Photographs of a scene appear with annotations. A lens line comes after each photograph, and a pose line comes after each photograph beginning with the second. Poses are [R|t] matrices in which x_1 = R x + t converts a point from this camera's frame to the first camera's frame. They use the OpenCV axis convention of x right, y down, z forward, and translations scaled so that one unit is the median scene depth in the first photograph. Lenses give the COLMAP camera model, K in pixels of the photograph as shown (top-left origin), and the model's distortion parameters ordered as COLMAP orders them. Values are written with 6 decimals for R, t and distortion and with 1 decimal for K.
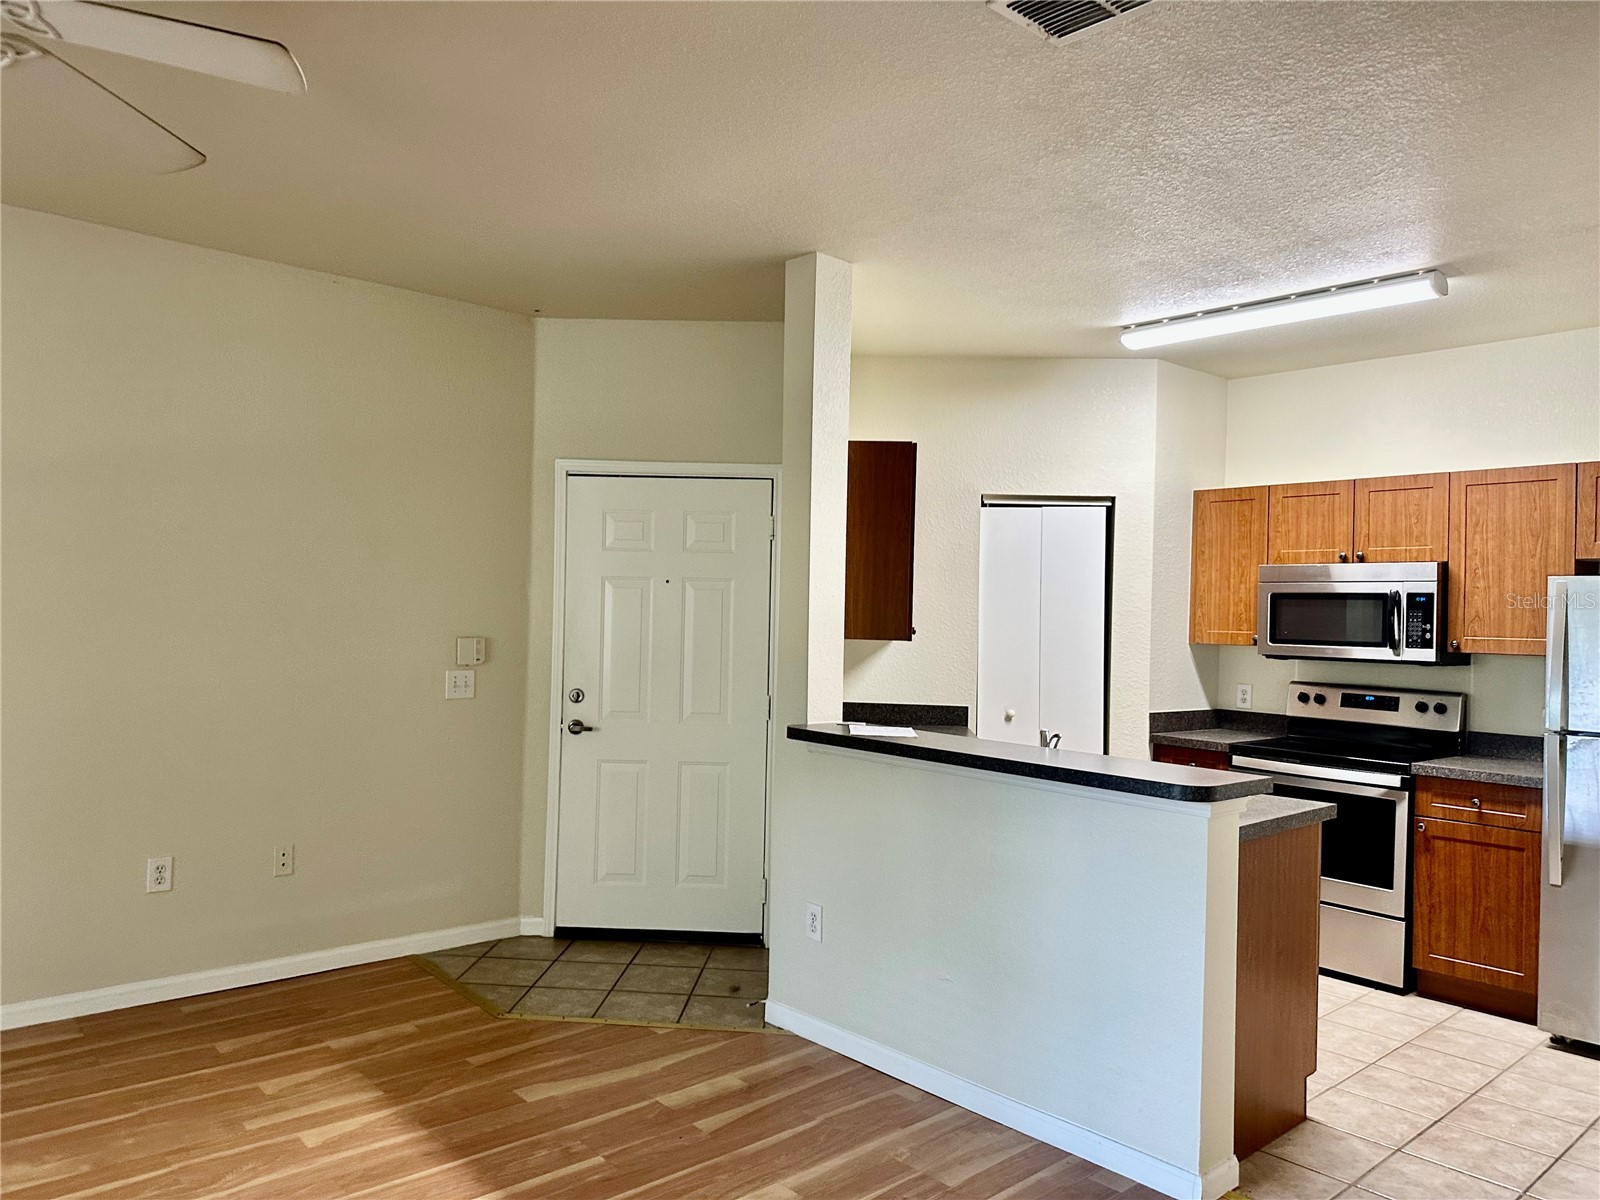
lens RADIAL K [[1123.9, 0, 774.9], [0, 1123.9, 596.5], [0, 0, 1]] dist [0.038548, -0.048048]
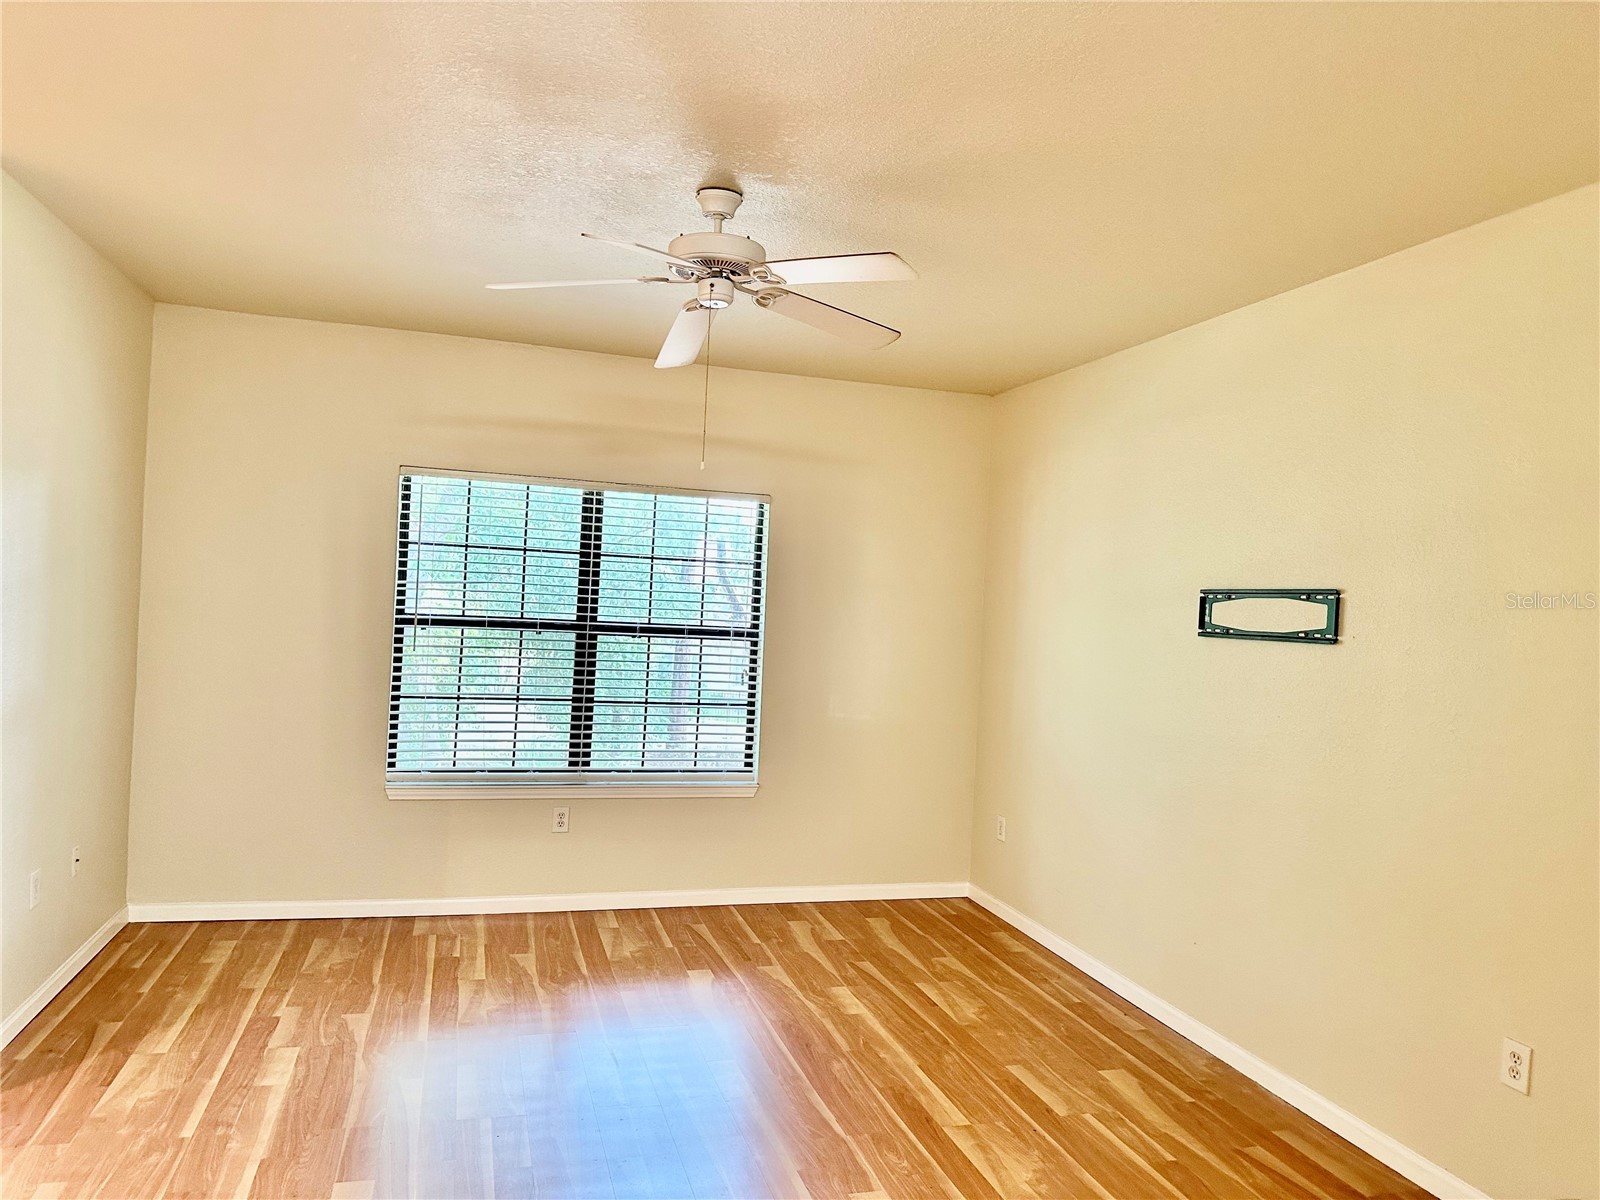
lens RADIAL K [[1123.9, 0, 787.2], [0, 1123.9, 596.7], [0, 0, 1]] dist [0.038548, -0.048048]
pose [[-0.418458, -0.045277, -0.907107, 0.279632], [-0.043877, 0.998598, -0.029603, -0.010851], [0.907176, 0.027414, -0.419858, 0.756168]]
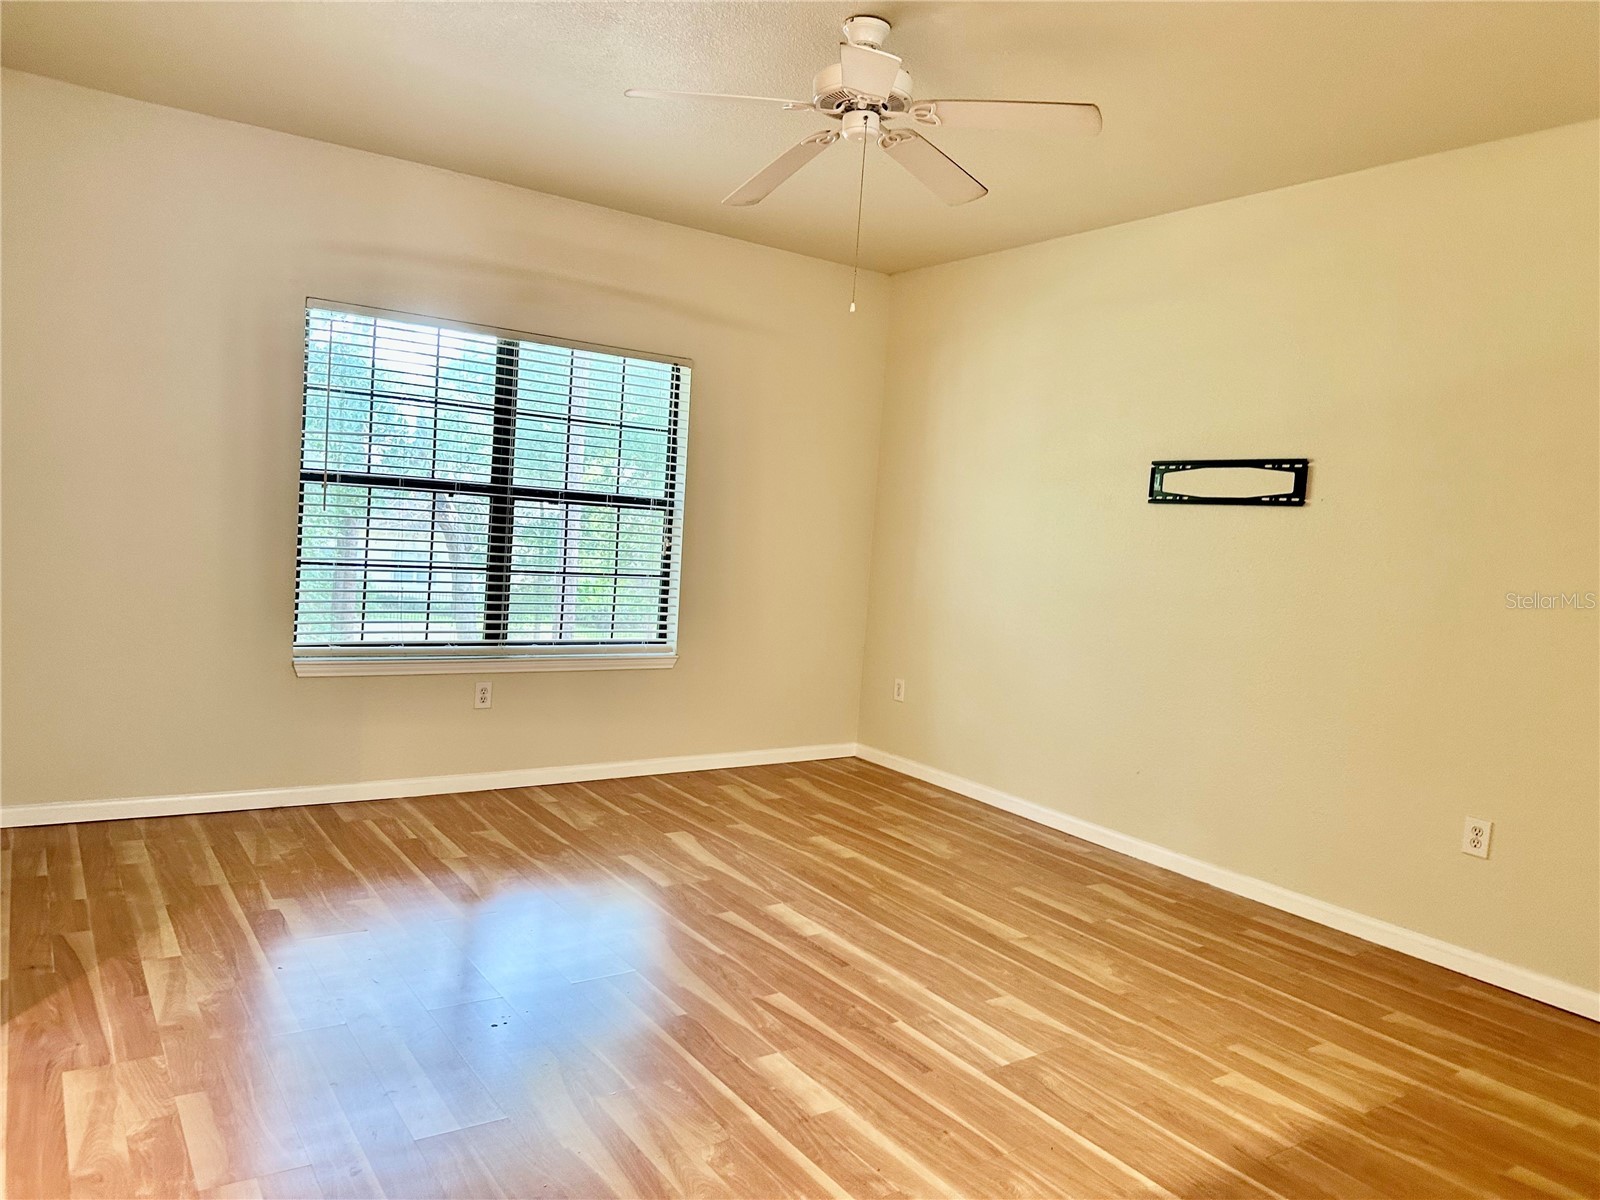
lens RADIAL K [[1123.9, 0, 789.1], [0, 1123.9, 592.3], [0, 0, 1]] dist [0.038548, -0.048048]
pose [[-0.111884, 0.034307, -0.993129, 0.360908], [-0.053375, 0.997754, 0.040480, 0.036191], [0.992287, 0.057537, -0.109802, 0.467703]]
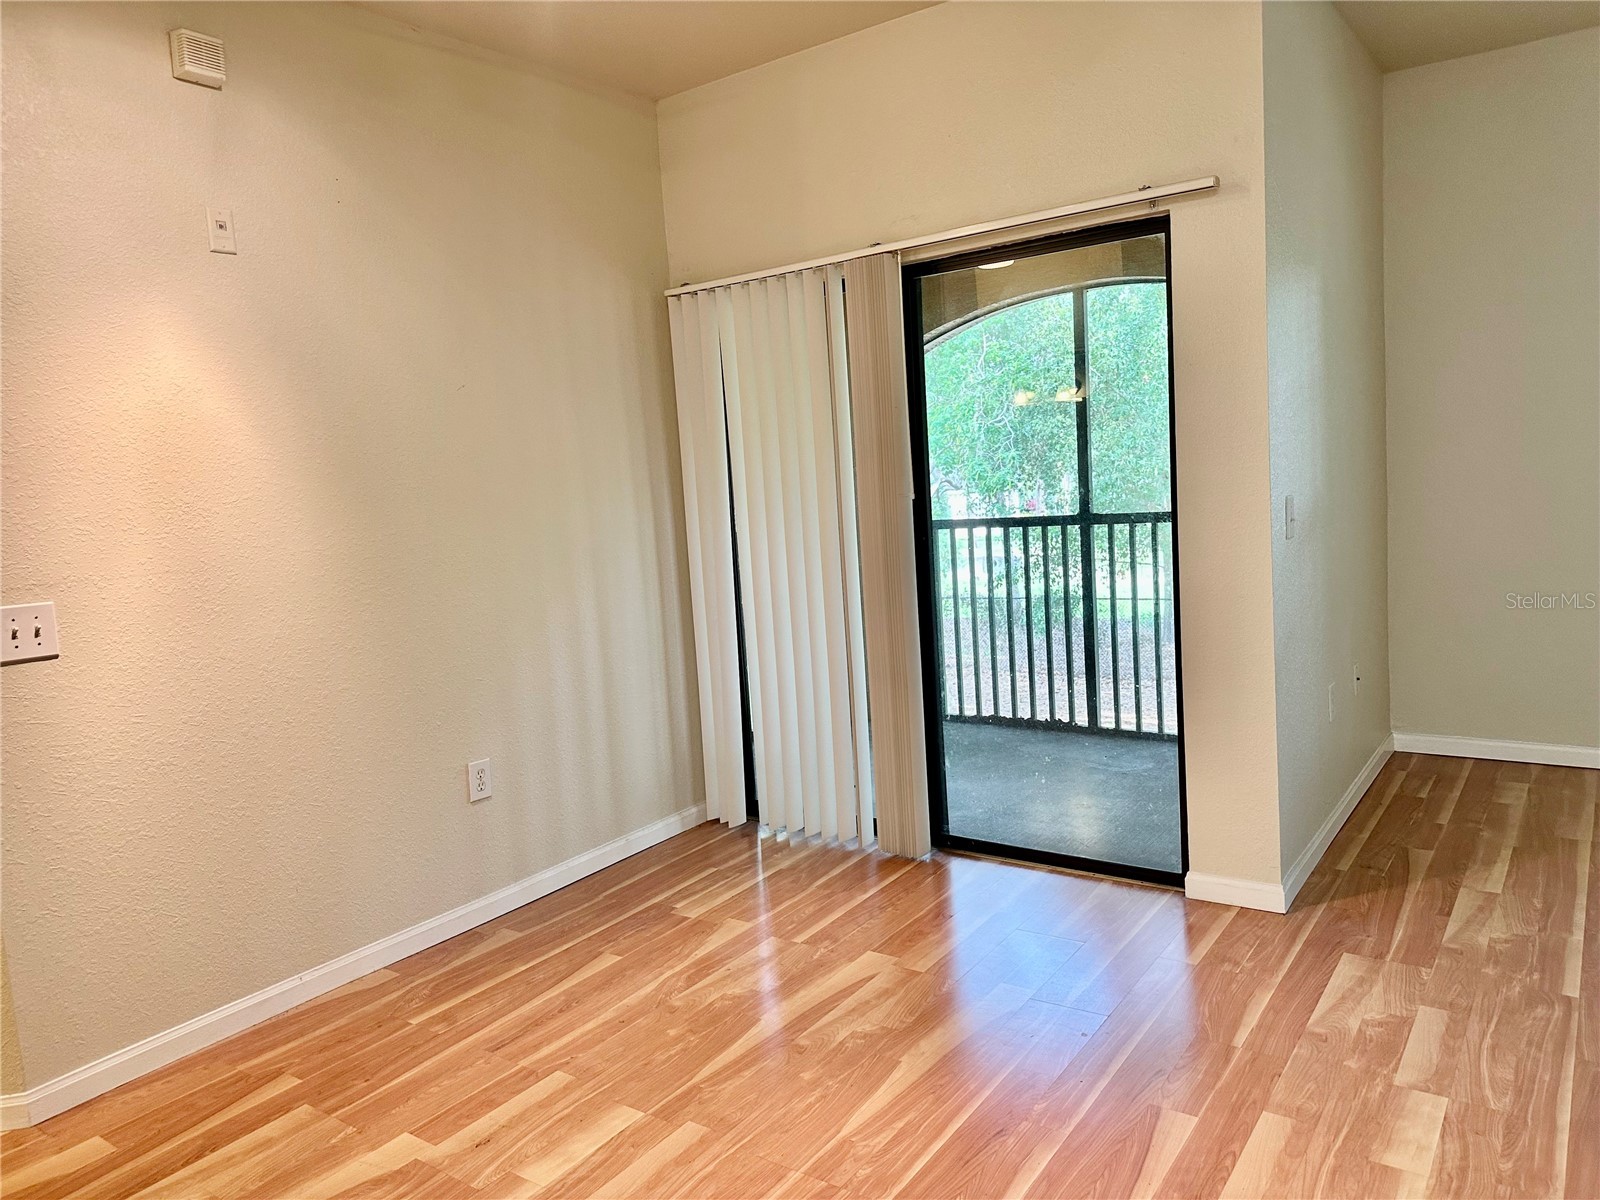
lens RADIAL K [[1123.9, 0, 797.5], [0, 1123.9, 584.5], [0, 0, 1]] dist [0.038548, -0.048048]
pose [[-0.972122, 0.065721, -0.225078, 0.298546], [0.048361, 0.995475, 0.081800, 0.033457], [0.229436, 0.068635, -0.970901, 0.608455]]
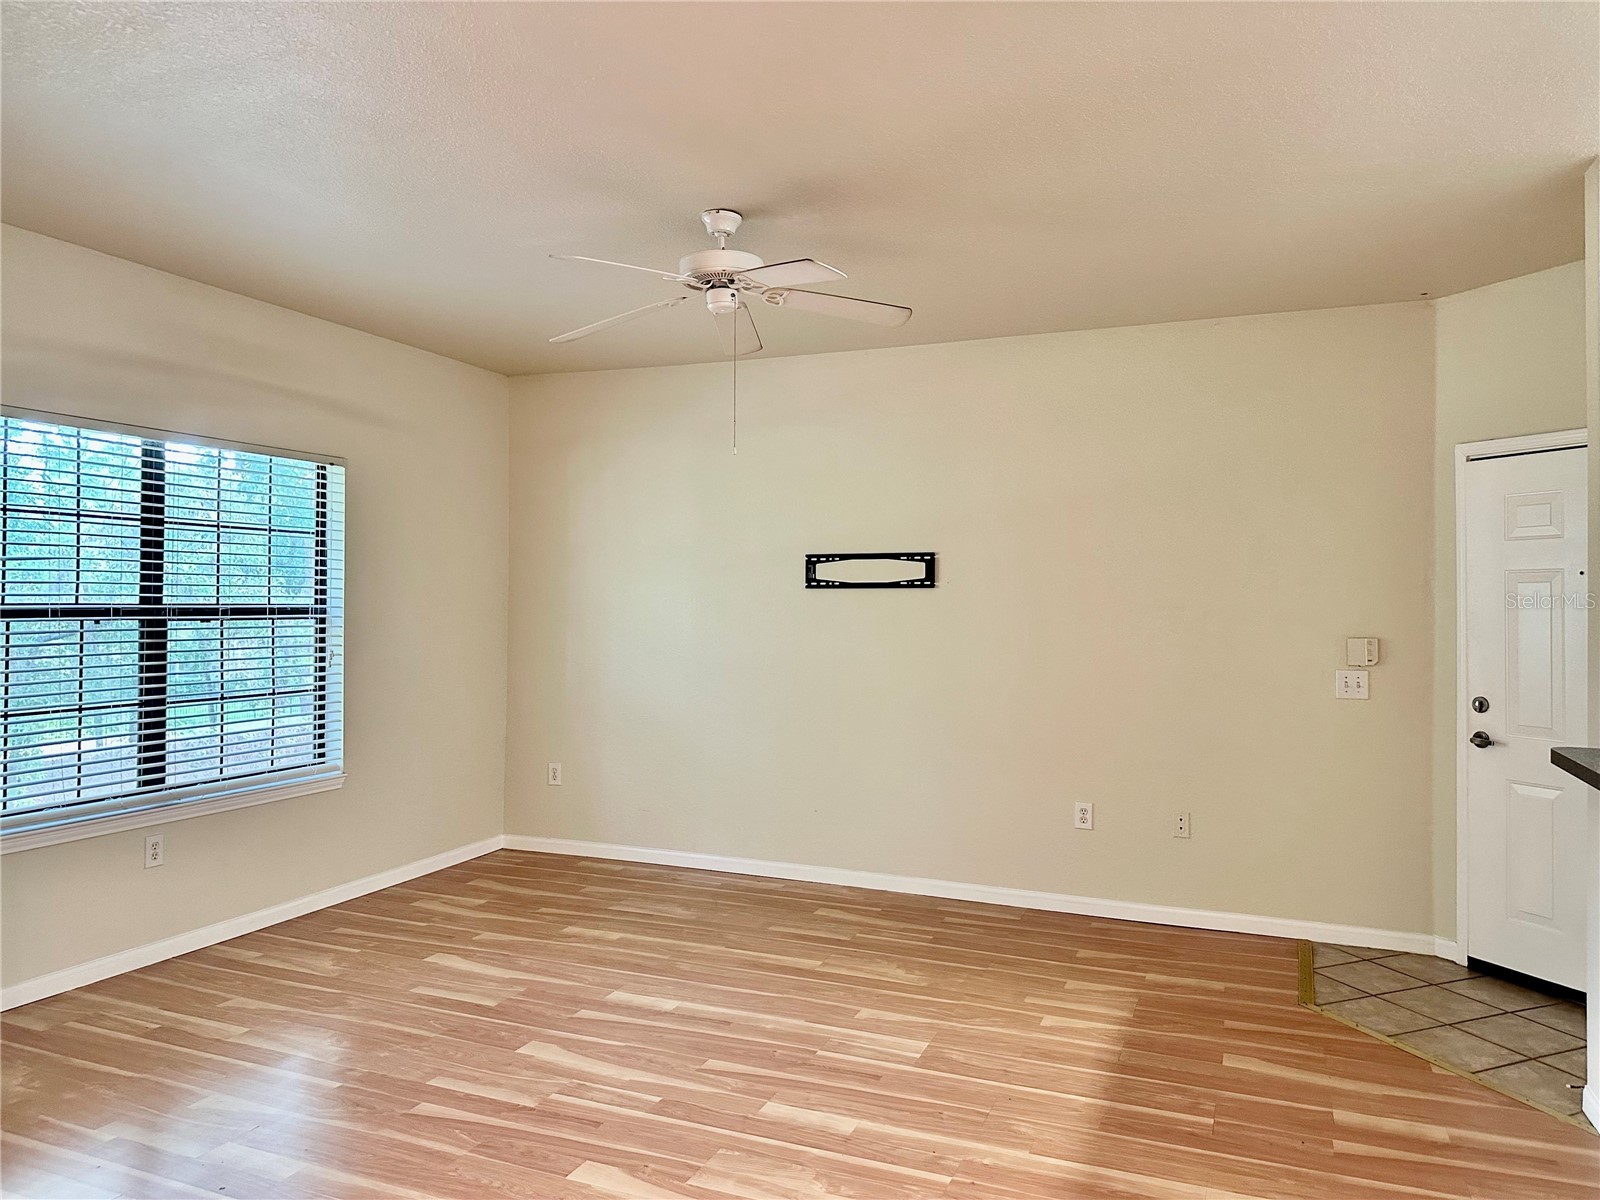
lens RADIAL K [[1123.9, 0, 805.8], [0, 1123.9, 585.2], [0, 0, 1]] dist [0.038548, -0.048048]
pose [[0.456661, -0.028656, -0.889179, 0.408135], [0.016450, 0.999582, -0.023766, 0.005197], [0.889489, -0.003774, 0.456941, 0.108272]]
